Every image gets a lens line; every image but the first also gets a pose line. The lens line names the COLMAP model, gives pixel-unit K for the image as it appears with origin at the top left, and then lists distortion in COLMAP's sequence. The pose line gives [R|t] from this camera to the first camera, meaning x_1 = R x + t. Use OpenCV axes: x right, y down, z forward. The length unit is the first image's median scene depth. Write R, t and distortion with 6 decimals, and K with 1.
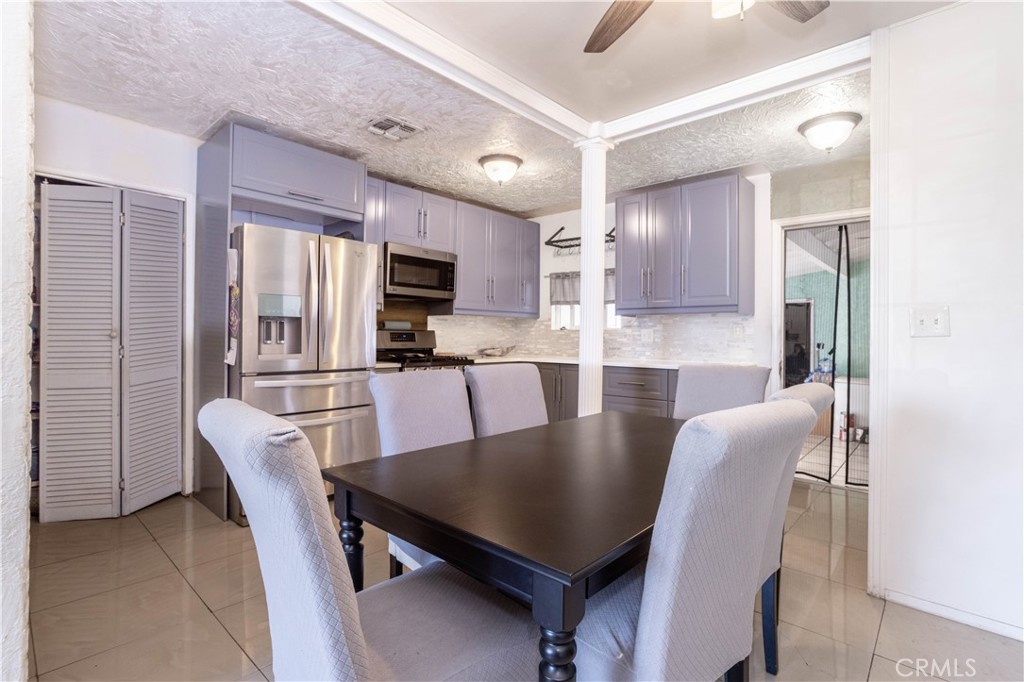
lens RADIAL K [[487.1, 0, 509.9], [0, 487.1, 336.8], [0, 0, 1]] dist [-0.031728, 0.004152]
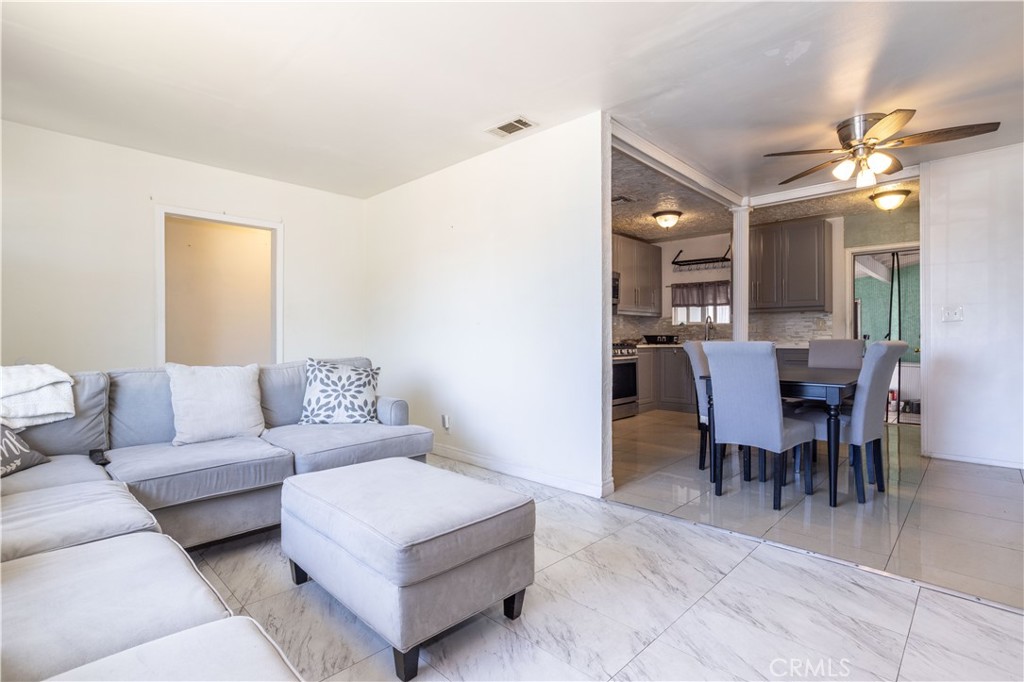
lens RADIAL K [[487.1, 0, 509.5], [0, 487.1, 339.5], [0, 0, 1]] dist [-0.031728, 0.004152]
pose [[0.999172, -0.010837, -0.039208, -0.427076], [0.011004, 0.999931, 0.004058, 0.019915], [0.039161, -0.004487, 0.999223, -0.508291]]
